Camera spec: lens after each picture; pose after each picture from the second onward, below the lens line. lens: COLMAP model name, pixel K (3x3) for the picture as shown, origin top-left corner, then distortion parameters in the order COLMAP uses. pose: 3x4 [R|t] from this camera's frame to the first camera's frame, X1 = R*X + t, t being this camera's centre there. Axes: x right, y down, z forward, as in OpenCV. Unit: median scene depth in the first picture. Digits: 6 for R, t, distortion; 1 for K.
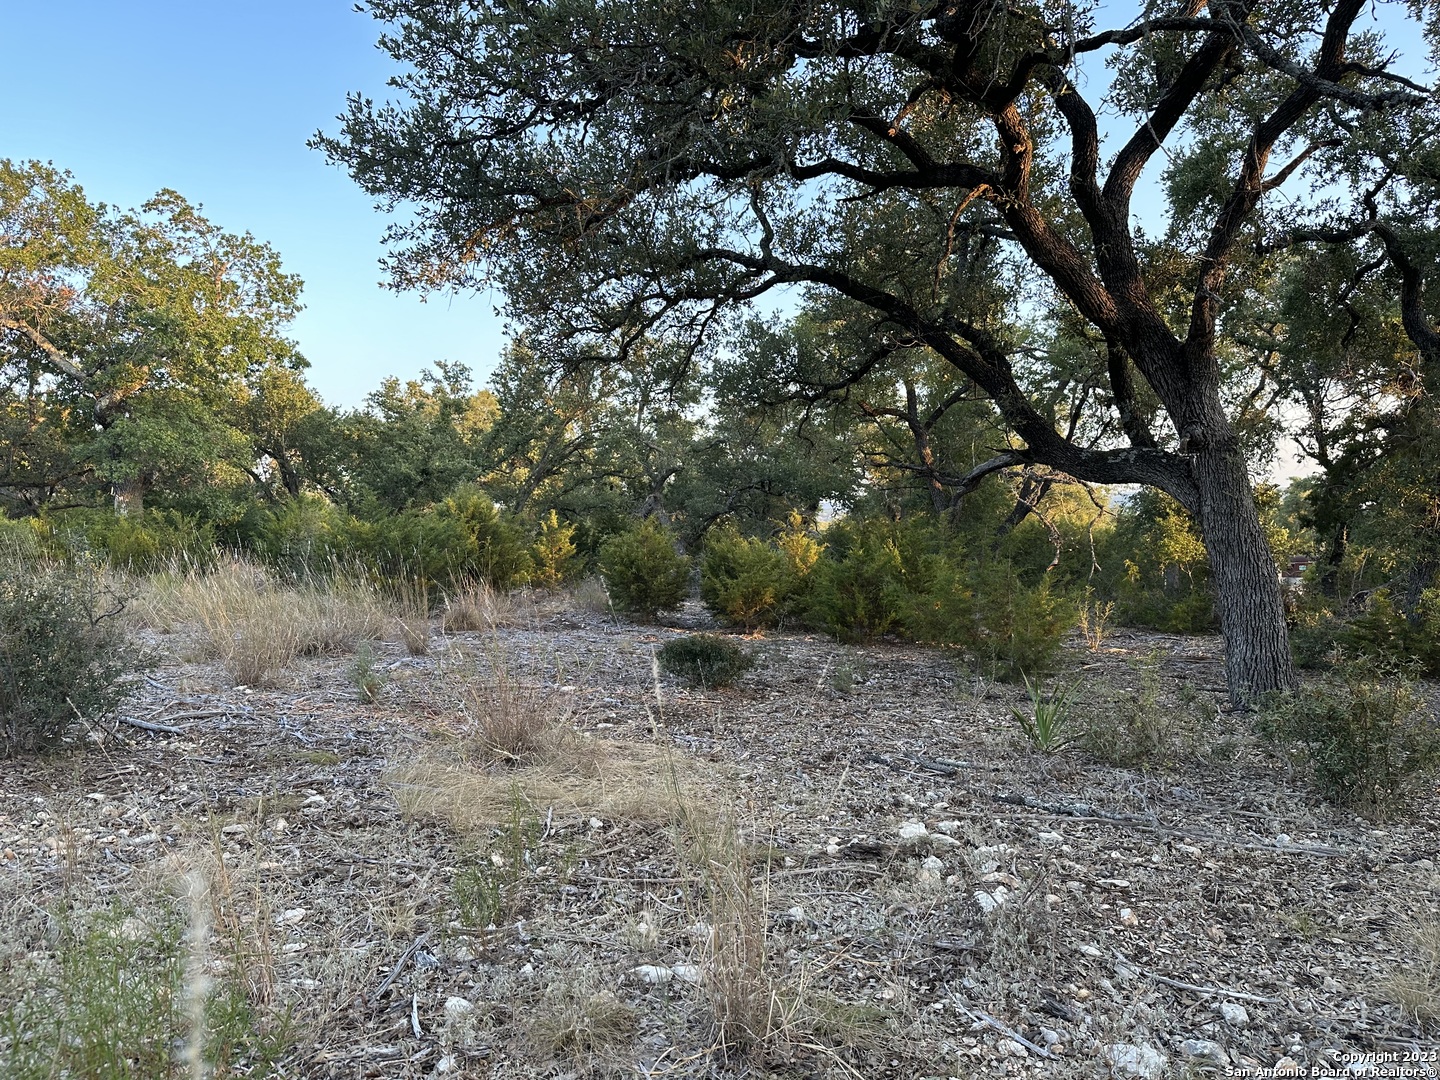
lens RADIAL K [[996.5, 0, 712.5], [0, 996.5, 544.7], [0, 0, 1]] dist [0.103072, -0.150792]
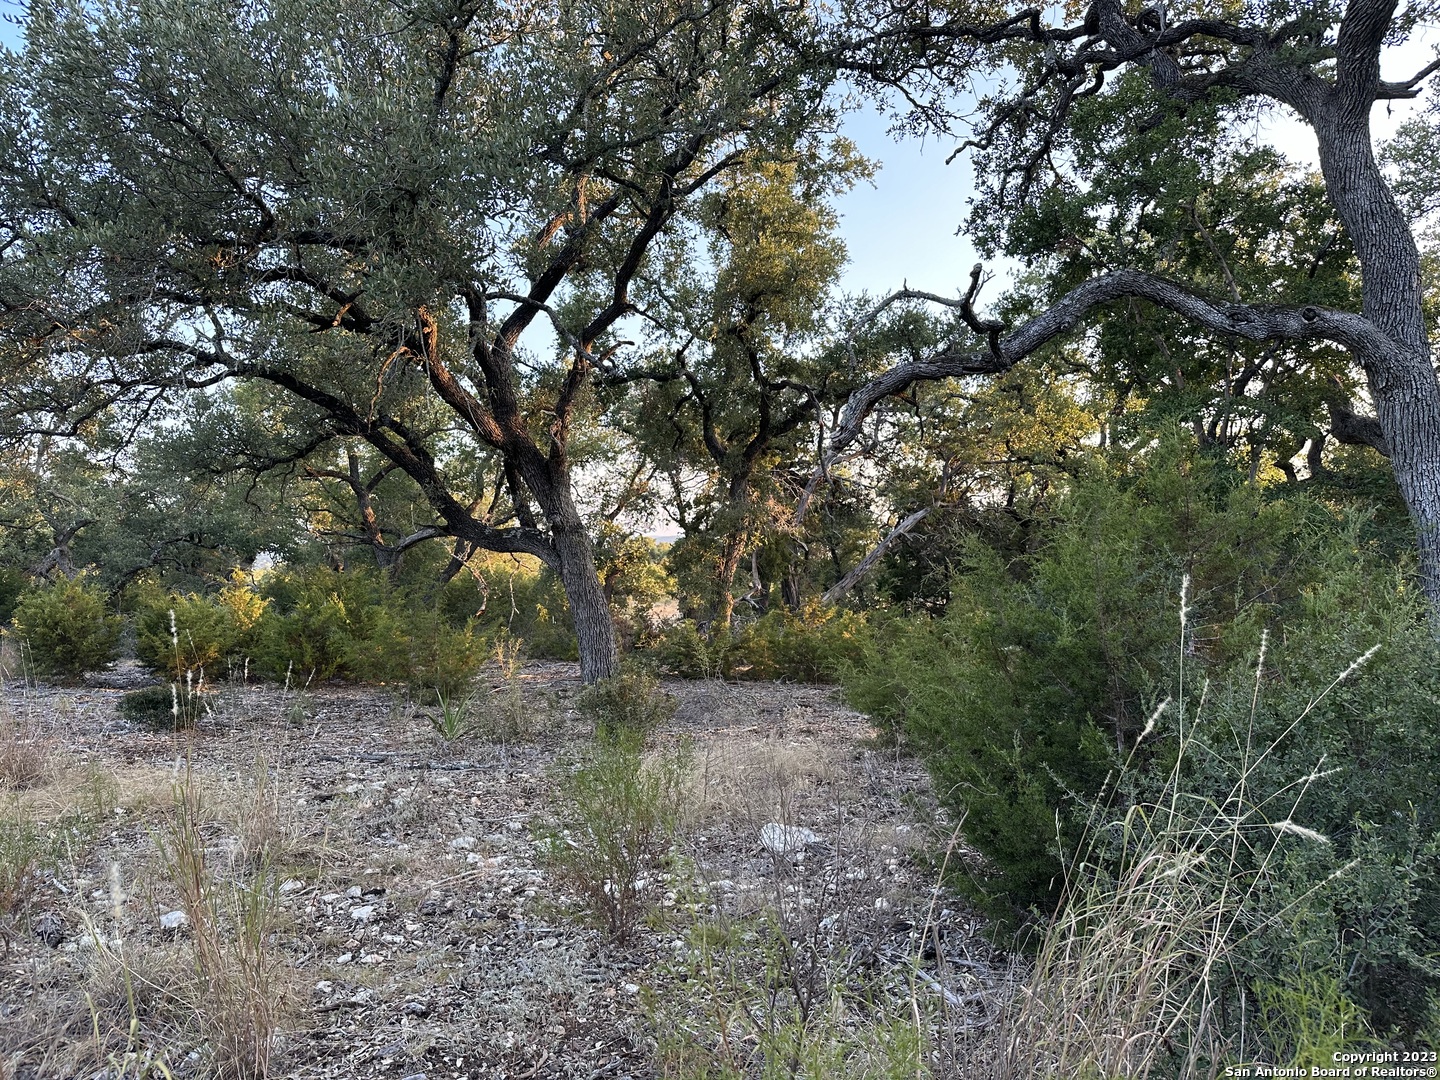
lens RADIAL K [[996.5, 0, 712.5], [0, 996.5, 544.7], [0, 0, 1]] dist [0.103072, -0.150792]
pose [[0.859189, 0.001558, 0.511657, -0.040132], [0.021937, 0.998964, -0.039879, -0.006269], [-0.511188, 0.045488, 0.858264, -0.203384]]
